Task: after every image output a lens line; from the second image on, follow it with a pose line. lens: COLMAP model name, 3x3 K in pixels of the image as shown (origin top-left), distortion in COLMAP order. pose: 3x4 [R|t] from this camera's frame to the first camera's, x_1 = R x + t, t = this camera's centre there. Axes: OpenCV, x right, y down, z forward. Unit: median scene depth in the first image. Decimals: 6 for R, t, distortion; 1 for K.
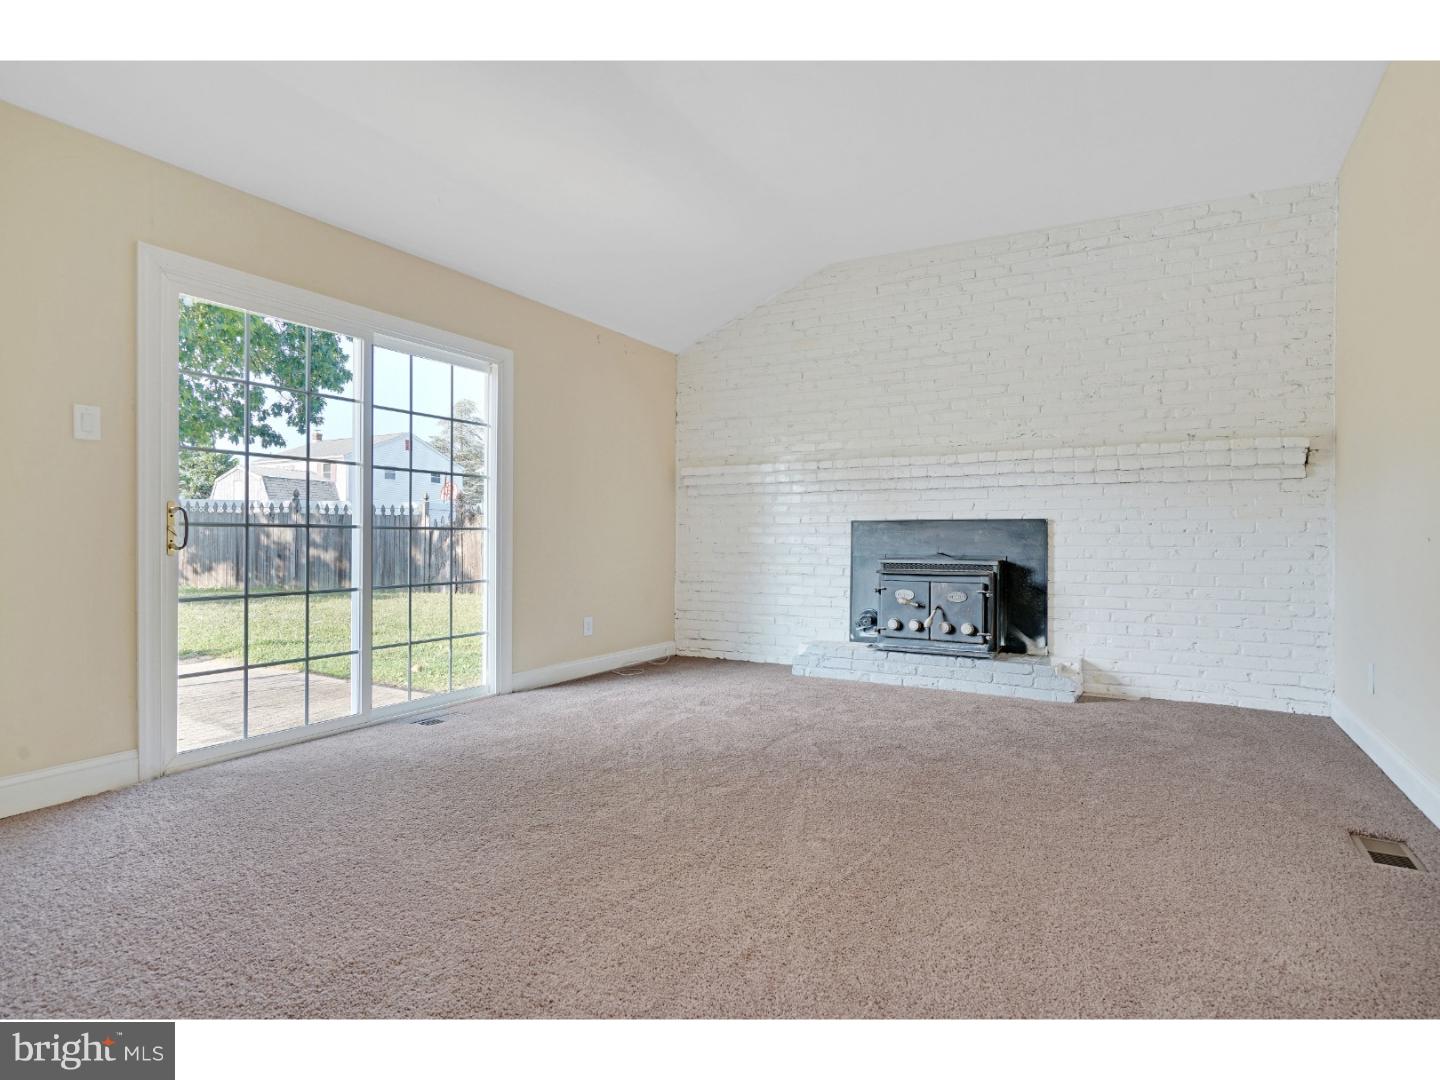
lens RADIAL K [[753.9, 0, 720.0], [0, 753.9, 540.0], [0, 0, 1]] dist [0.001452, 0.000326]
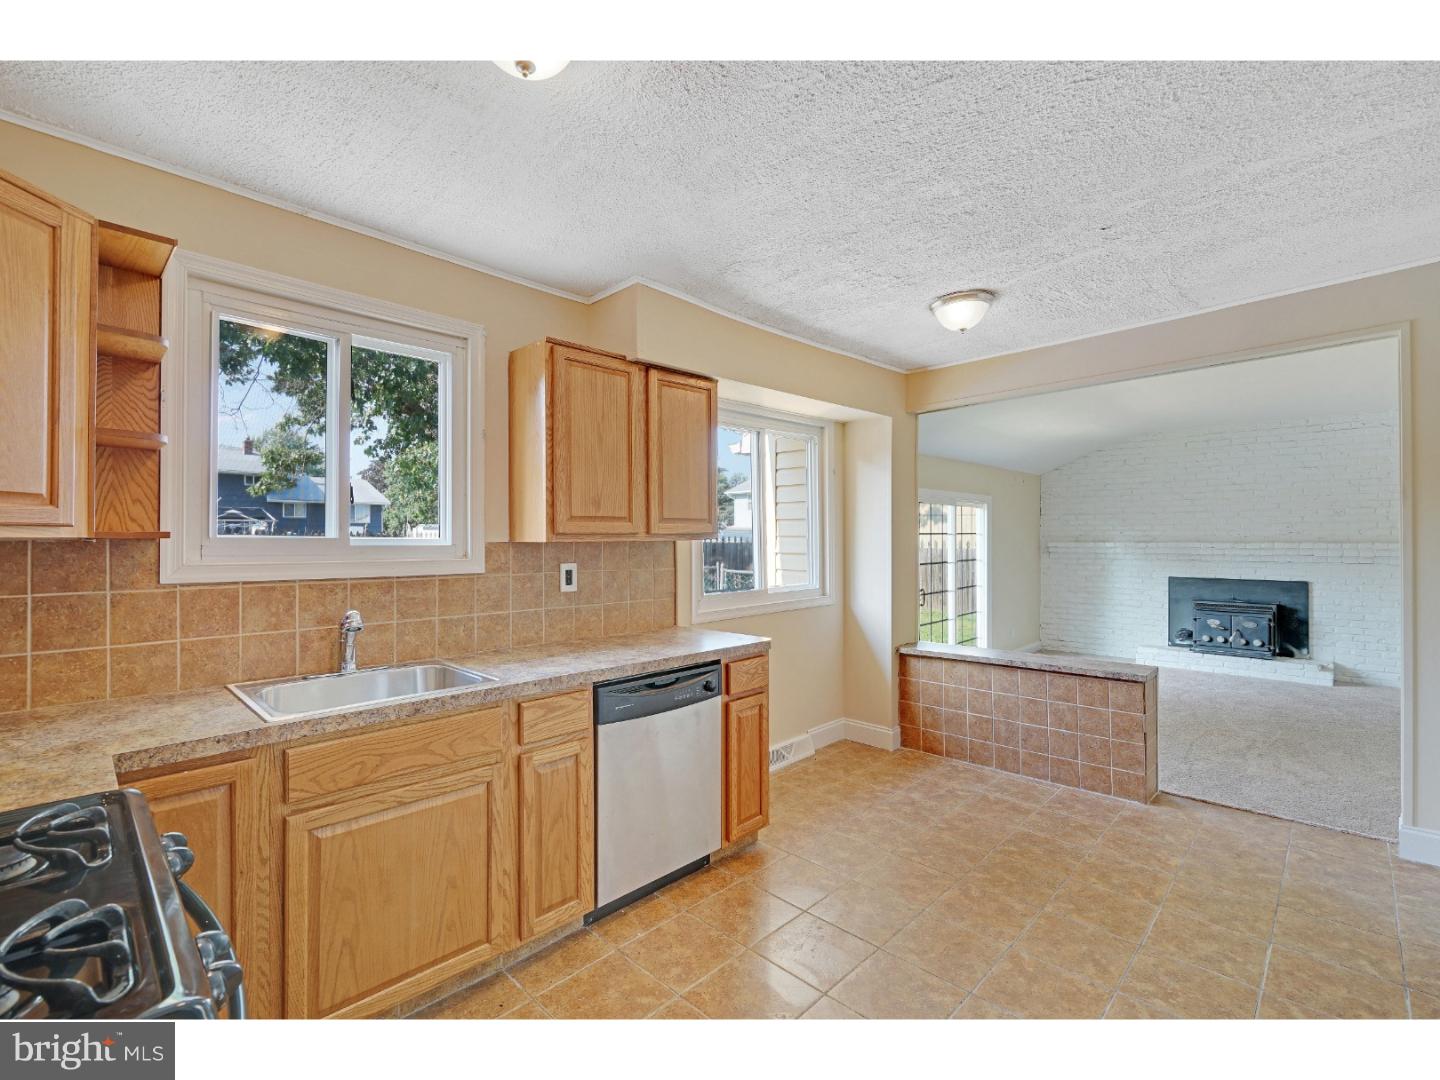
lens RADIAL K [[641.9, 0, 720.0], [0, 641.9, 540.0], [0, 0, 1]] dist [-0.001275, 0.000243]
pose [[0.972274, -0.005638, -0.233779, -0.543253], [0.007115, 0.999960, 0.005474, -0.140871], [0.233738, -0.006986, 0.972274, -0.765742]]
